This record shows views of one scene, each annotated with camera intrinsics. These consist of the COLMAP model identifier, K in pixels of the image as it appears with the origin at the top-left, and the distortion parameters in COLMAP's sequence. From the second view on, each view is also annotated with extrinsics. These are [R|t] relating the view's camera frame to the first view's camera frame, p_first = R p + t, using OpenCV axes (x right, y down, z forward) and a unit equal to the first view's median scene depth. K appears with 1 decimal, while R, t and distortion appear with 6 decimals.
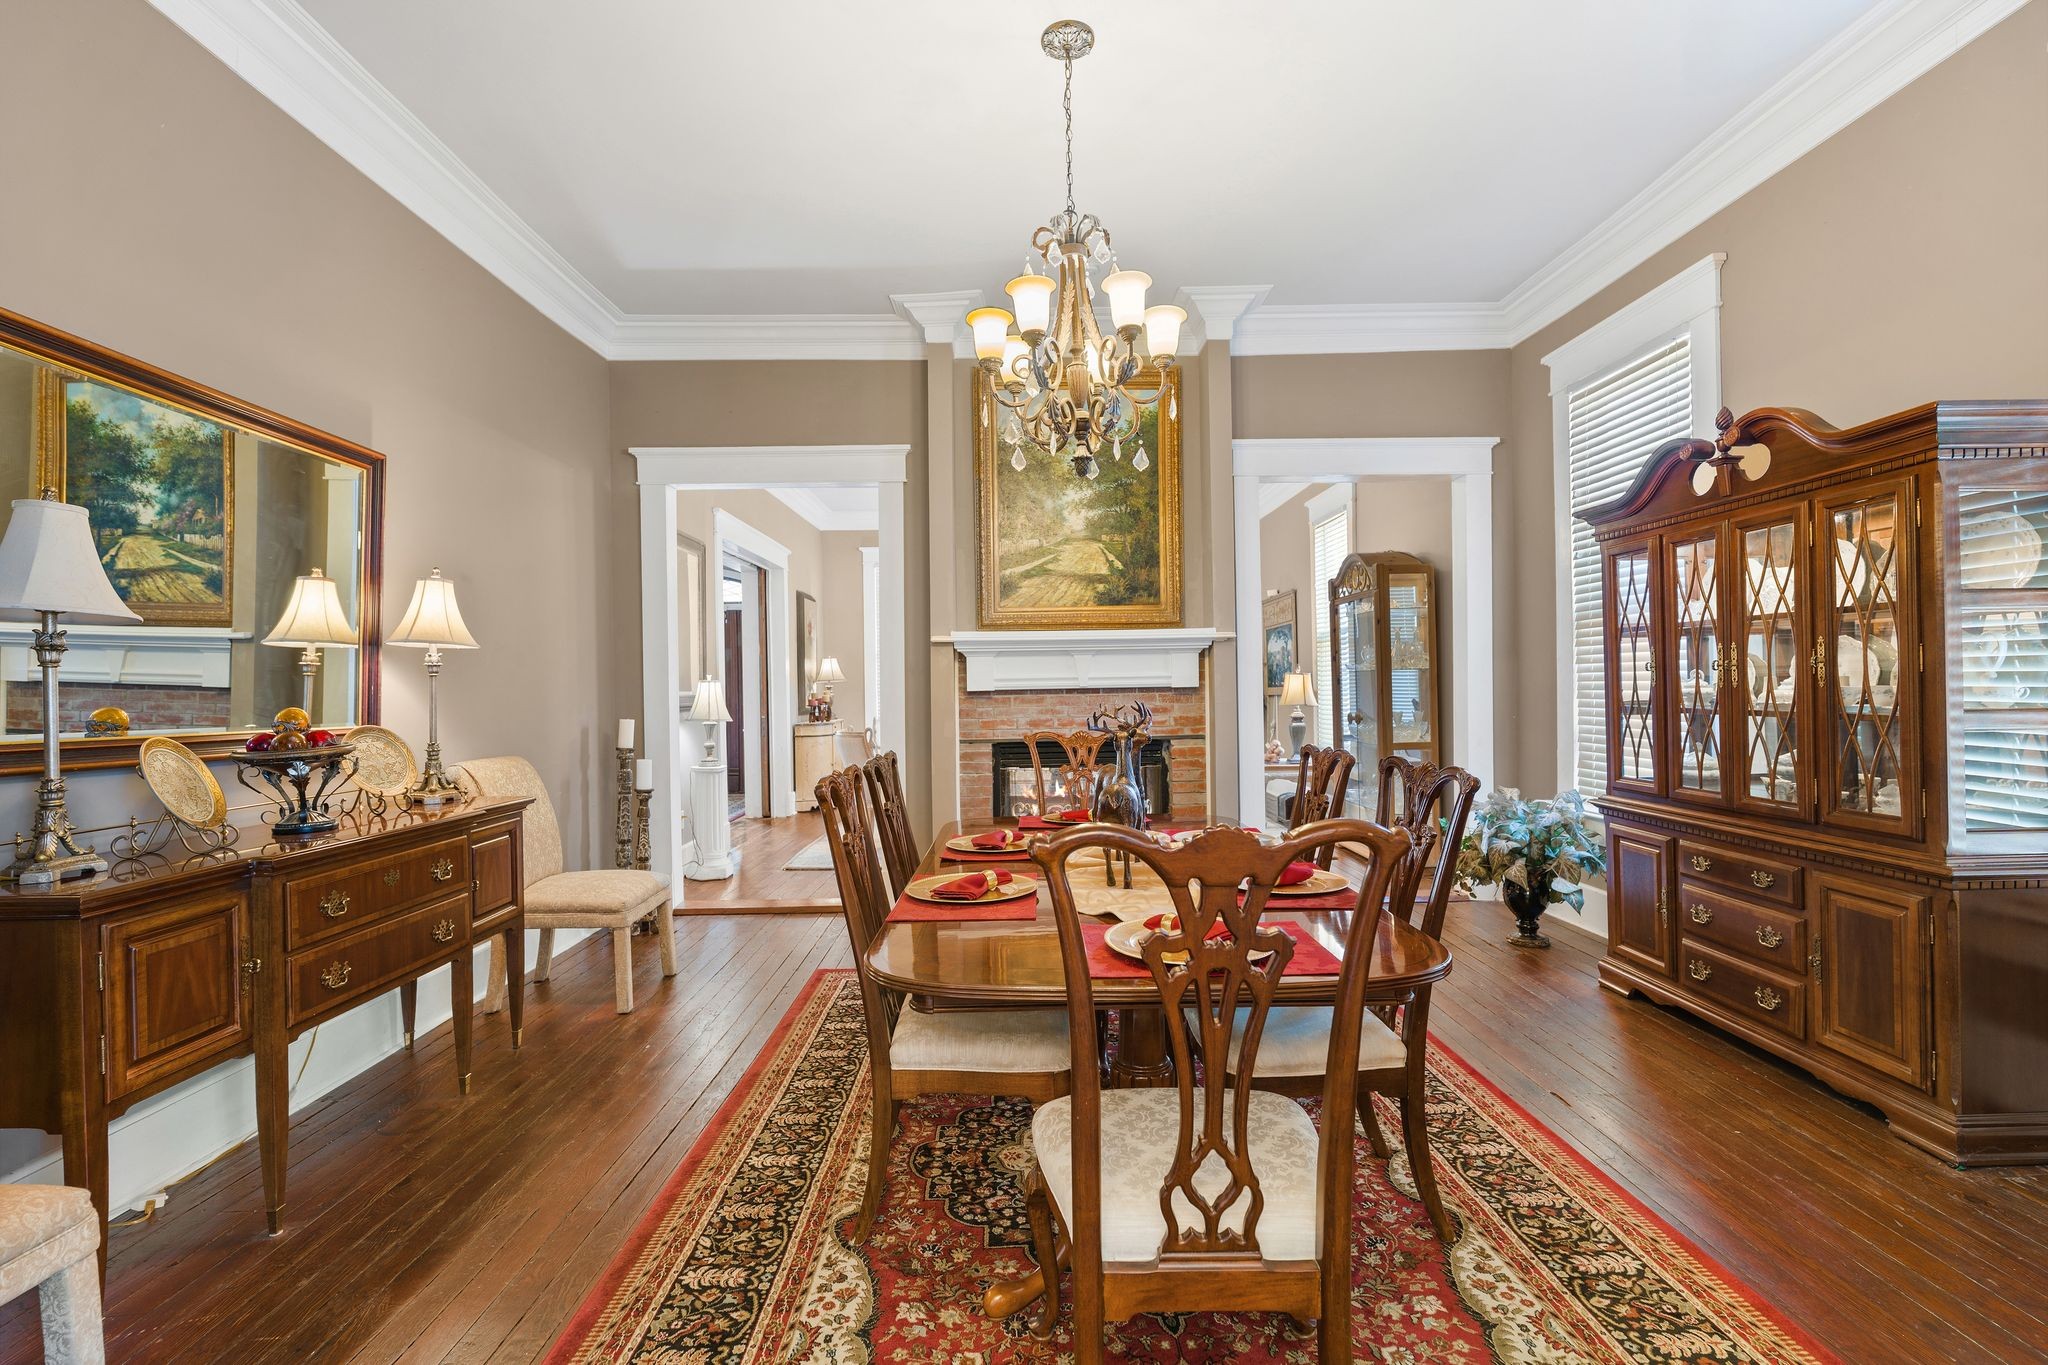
lens RADIAL K [[897.7, 0, 1029.9], [0, 897.7, 678.7], [0, 0, 1]] dist [-0.010927, 0.000533]
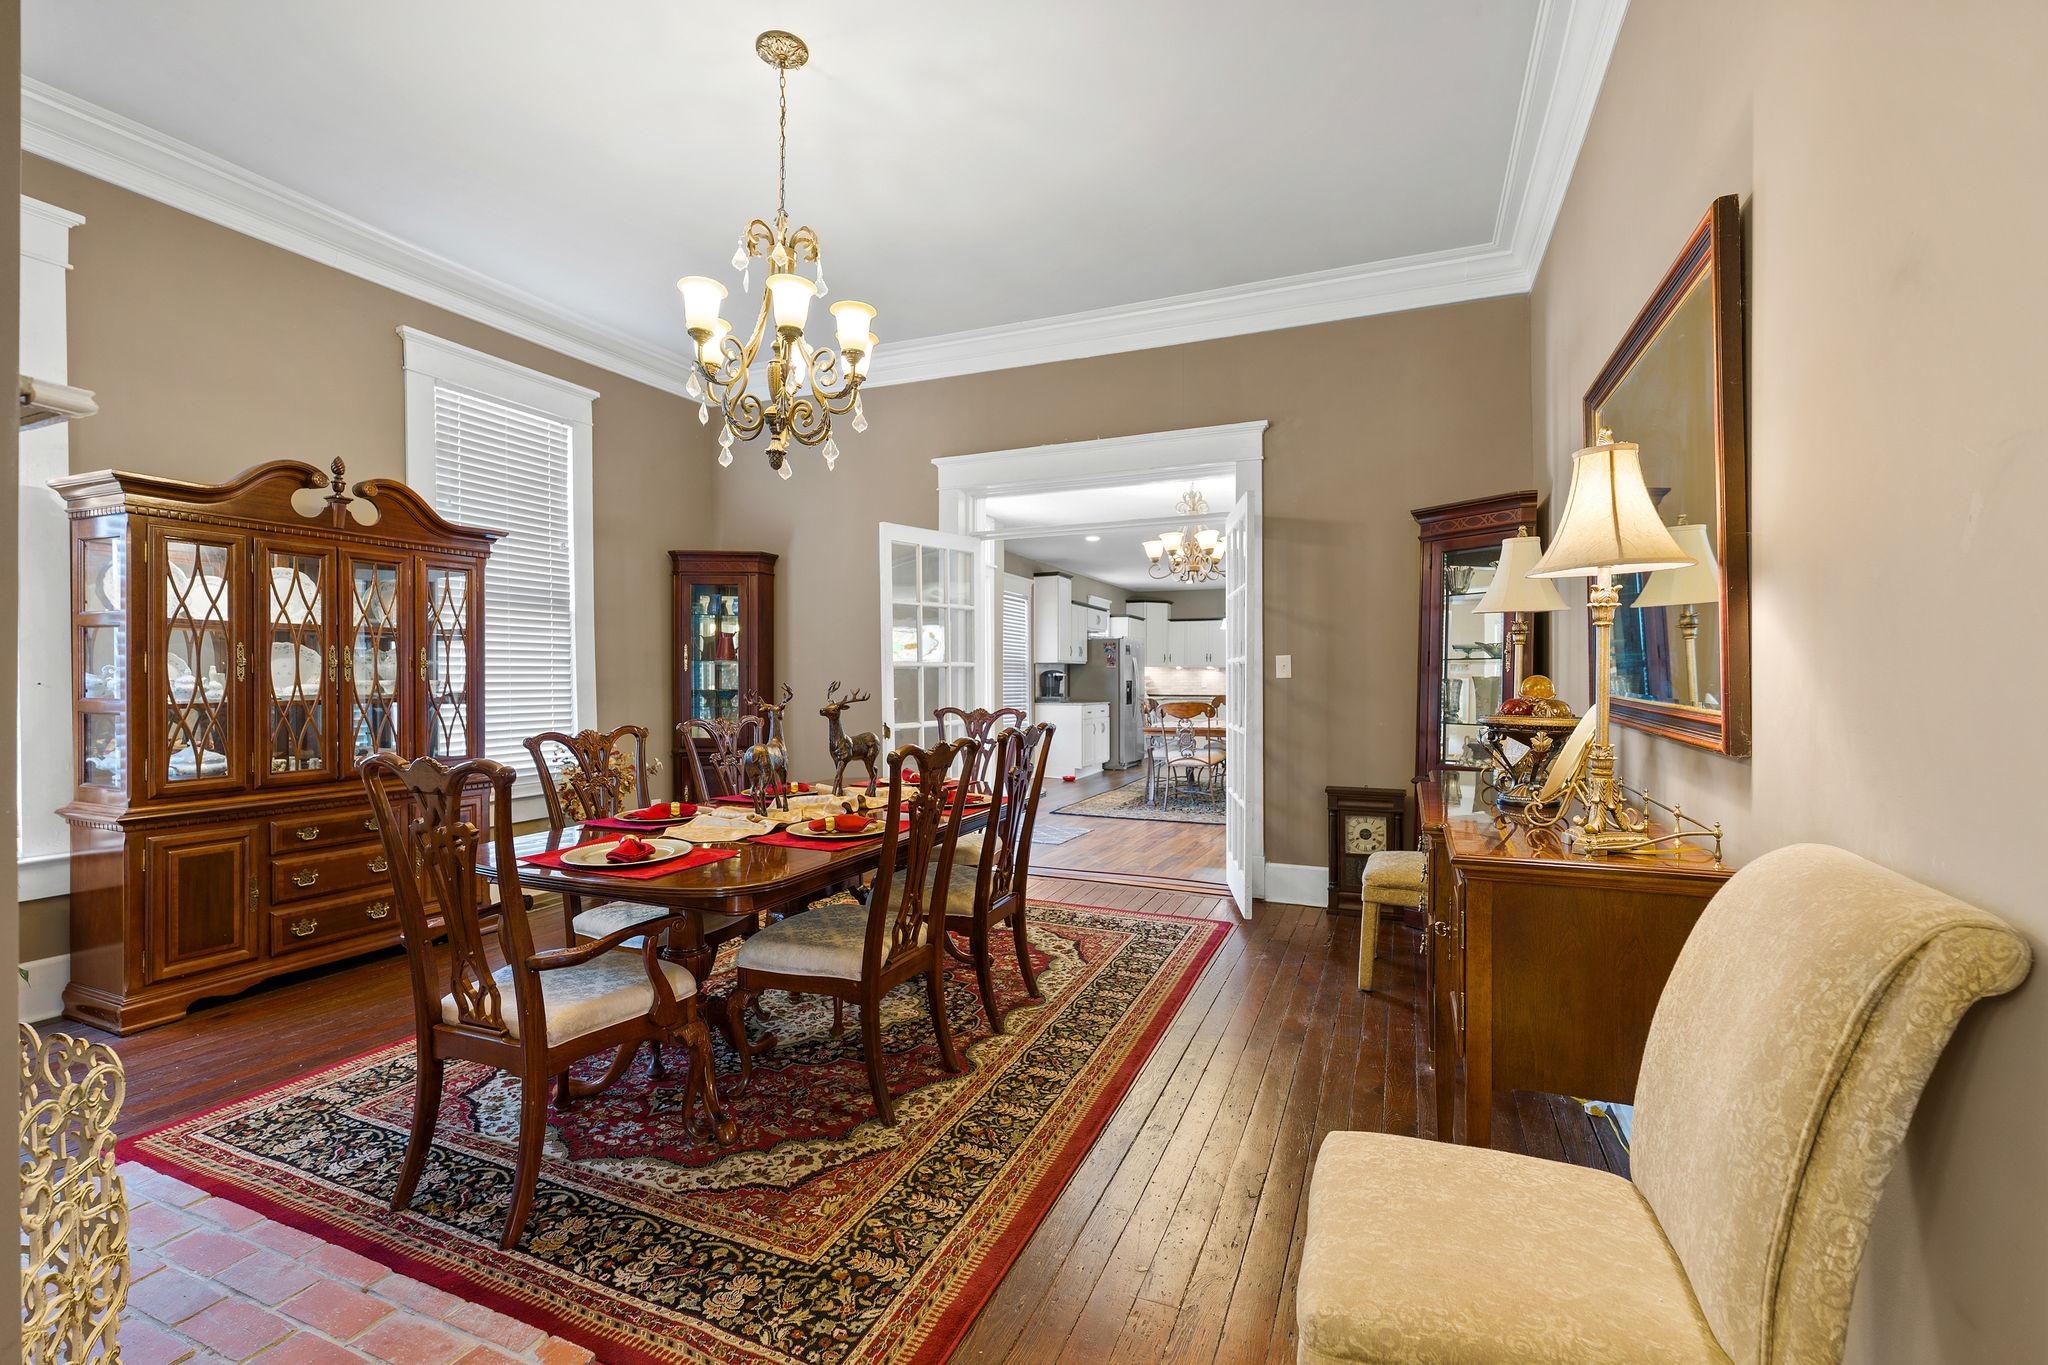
lens RADIAL K [[897.7, 0, 1029.8], [0, 897.7, 680.6], [0, 0, 1]] dist [-0.010927, 0.000533]
pose [[-0.917332, 0.019227, 0.397658, -0.627603], [0.017158, 0.999814, -0.008760, 0.035447], [-0.397753, -0.001213, -0.917492, 1.849183]]
